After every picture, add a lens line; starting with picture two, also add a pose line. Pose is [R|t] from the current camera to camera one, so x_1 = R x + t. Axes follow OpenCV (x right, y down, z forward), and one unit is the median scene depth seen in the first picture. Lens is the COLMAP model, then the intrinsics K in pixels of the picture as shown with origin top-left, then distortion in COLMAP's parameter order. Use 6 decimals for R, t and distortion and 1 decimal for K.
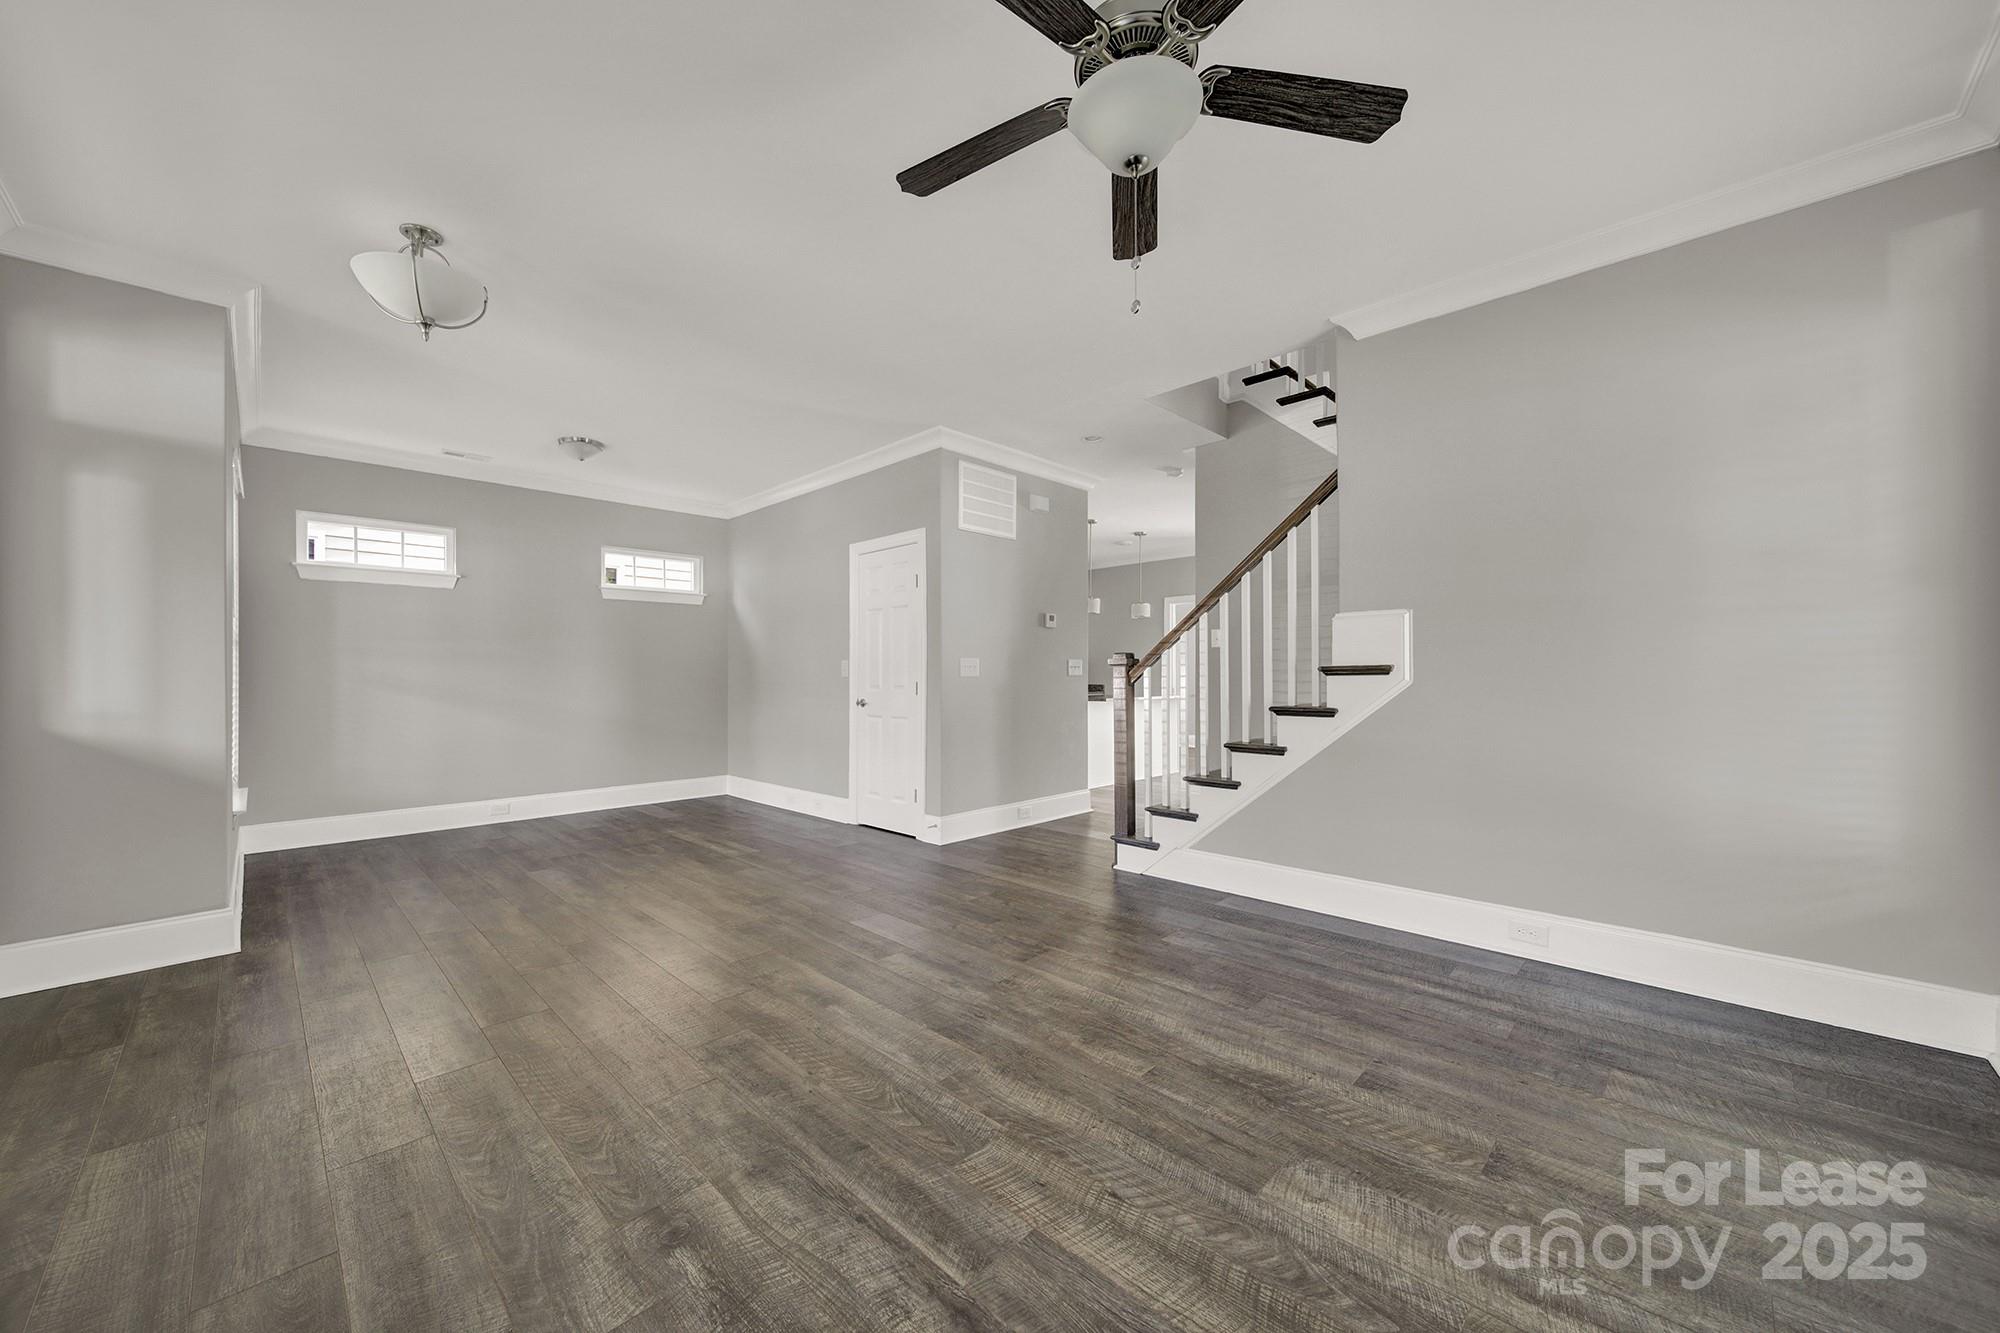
lens RADIAL K [[721.4, 0, 985.8], [0, 721.4, 679.4], [0, 0, 1]] dist [0.000865, -0.000022]
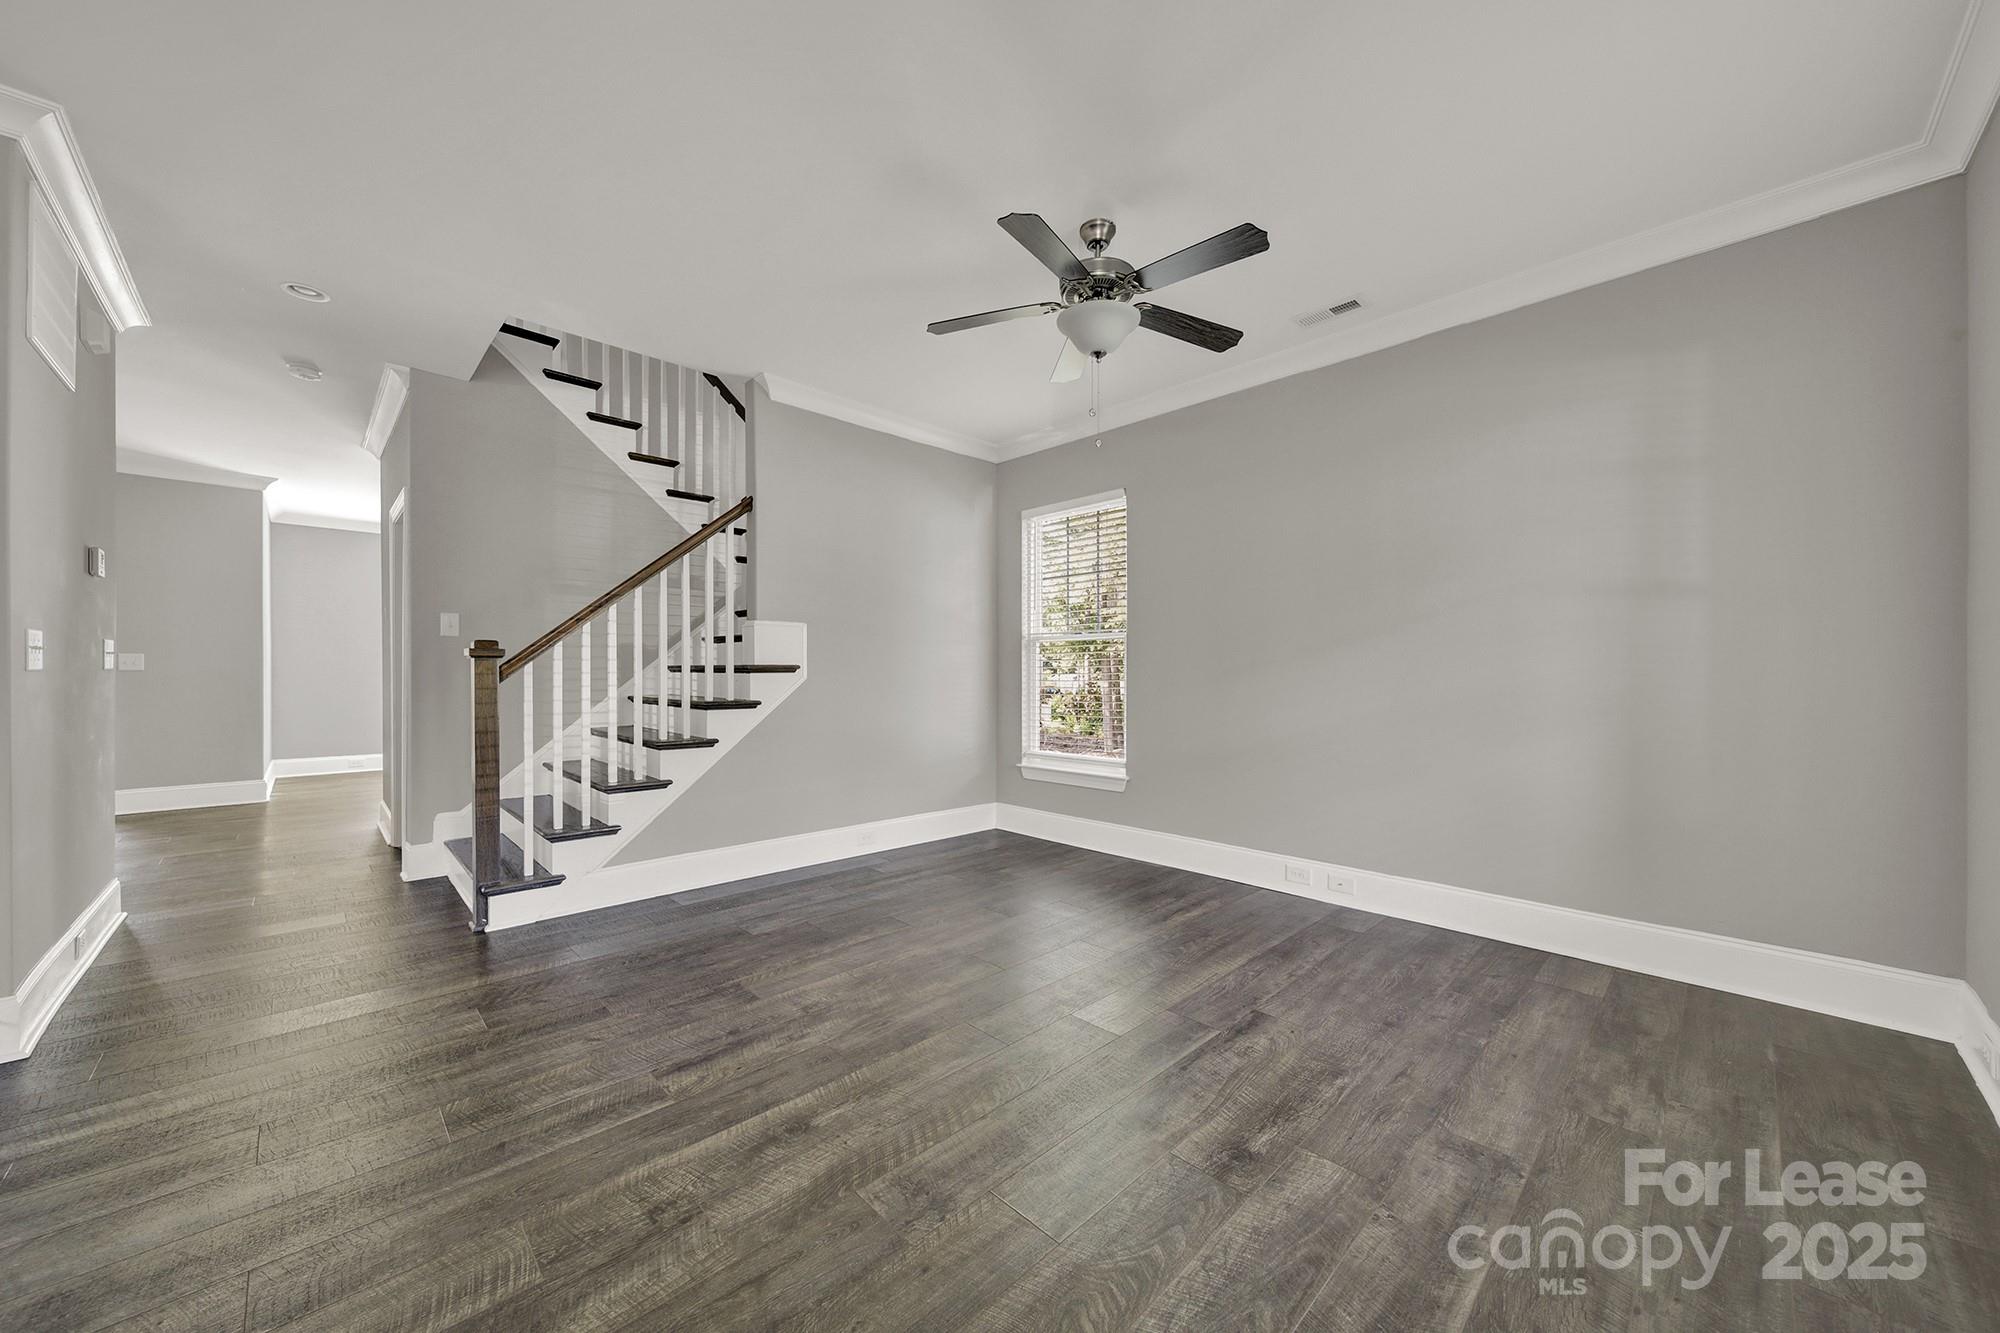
lens RADIAL K [[721.4, 0, 988.8], [0, 721.4, 670.3], [0, 0, 1]] dist [0.000865, -0.000022]
pose [[0.031655, 0.008380, 0.999464, -0.802097], [0.000613, 0.999965, -0.008404, 0.000932], [-0.999499, 0.000879, 0.031649, 0.680827]]
